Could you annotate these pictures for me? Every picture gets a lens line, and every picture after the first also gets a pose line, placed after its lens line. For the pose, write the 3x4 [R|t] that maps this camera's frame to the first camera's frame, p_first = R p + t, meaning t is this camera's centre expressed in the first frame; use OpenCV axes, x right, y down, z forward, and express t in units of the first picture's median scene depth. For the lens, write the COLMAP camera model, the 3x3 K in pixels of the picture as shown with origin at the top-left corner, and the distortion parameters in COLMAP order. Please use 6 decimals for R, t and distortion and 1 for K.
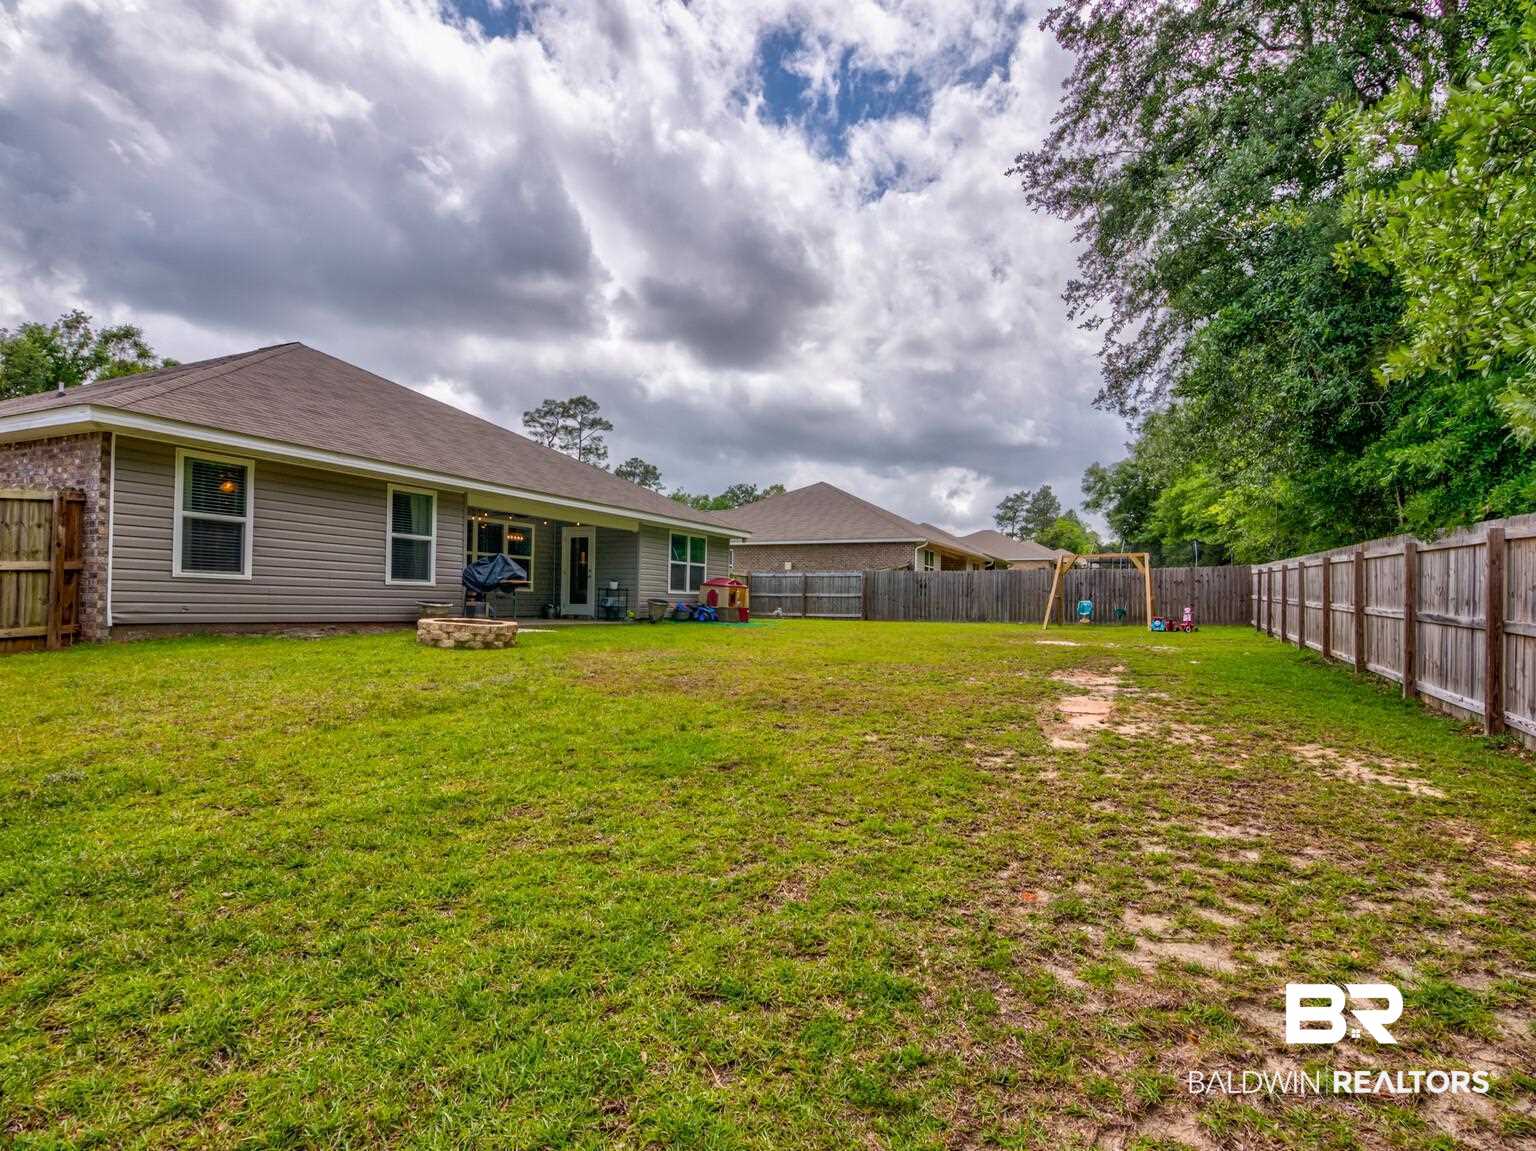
lens RADIAL K [[834.4, 0, 757.0], [0, 834.4, 576.2], [0, 0, 1]] dist [0.004005, -0.000608]
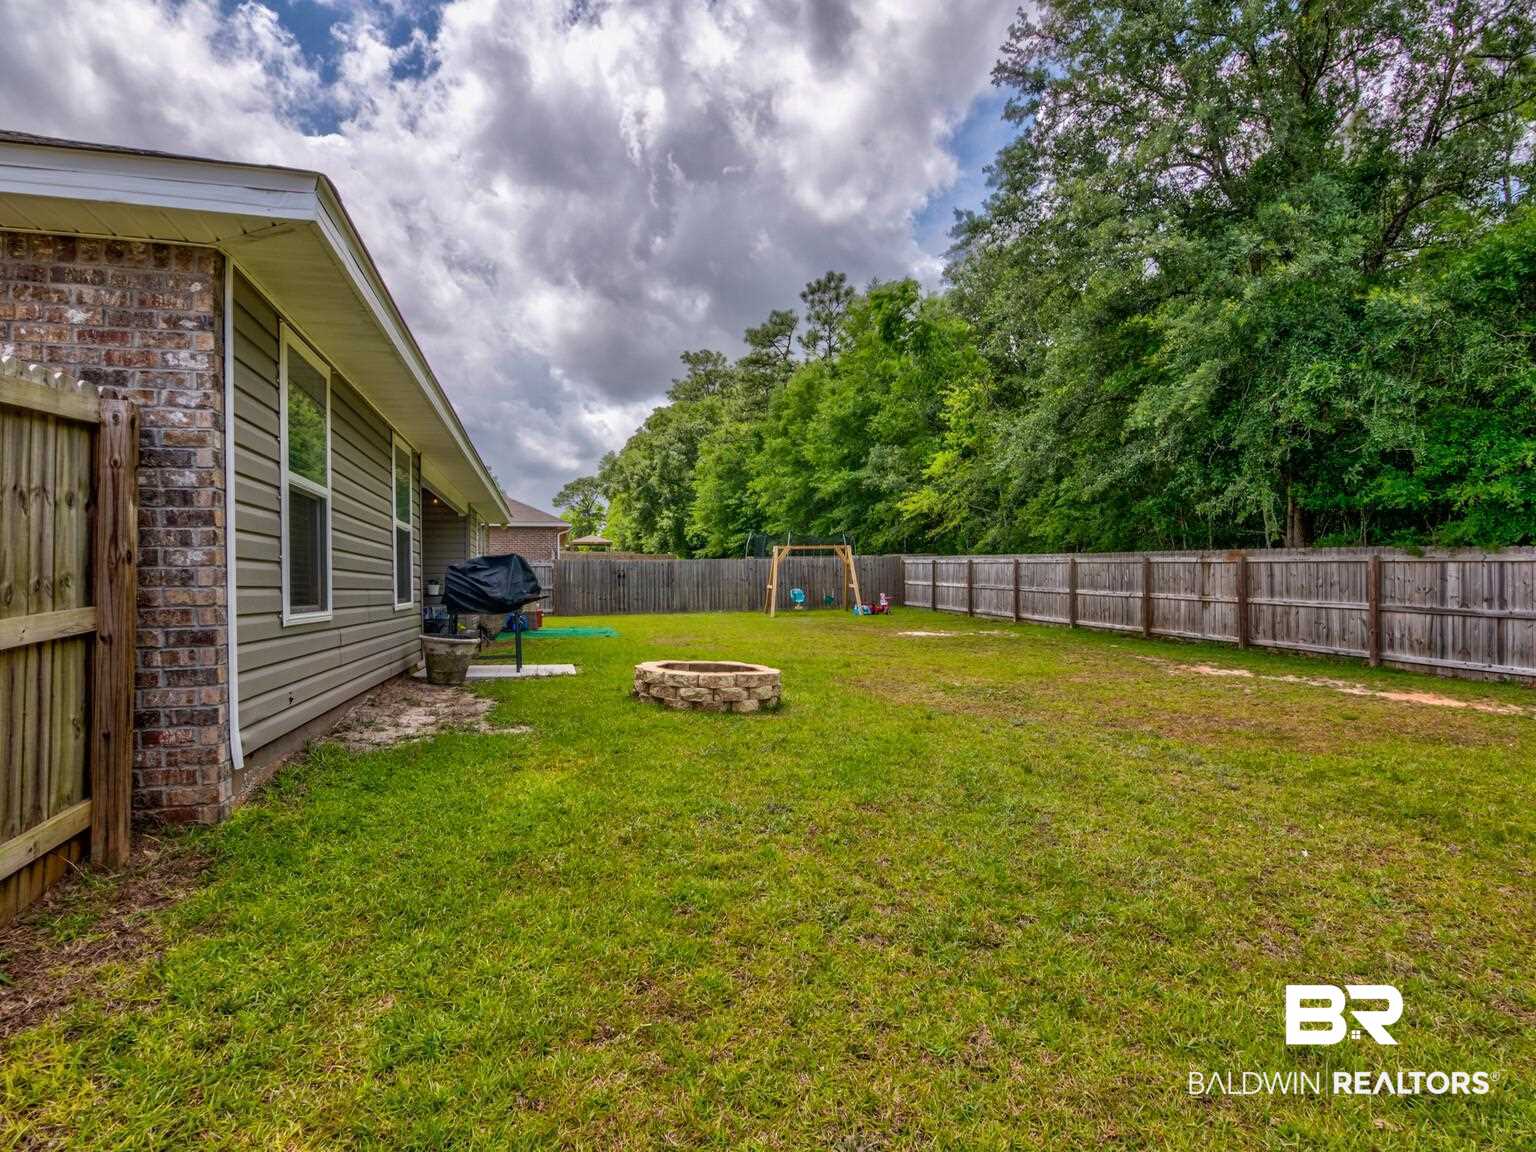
lens RADIAL K [[834.4, 0, 769.1], [0, 834.4, 575.2], [0, 0, 1]] dist [0.004005, -0.000608]
pose [[0.760482, -0.016839, 0.649141, -0.697333], [0.000835, 0.999688, 0.024955, -0.031453], [-0.649359, -0.018436, 0.760259, 0.462040]]
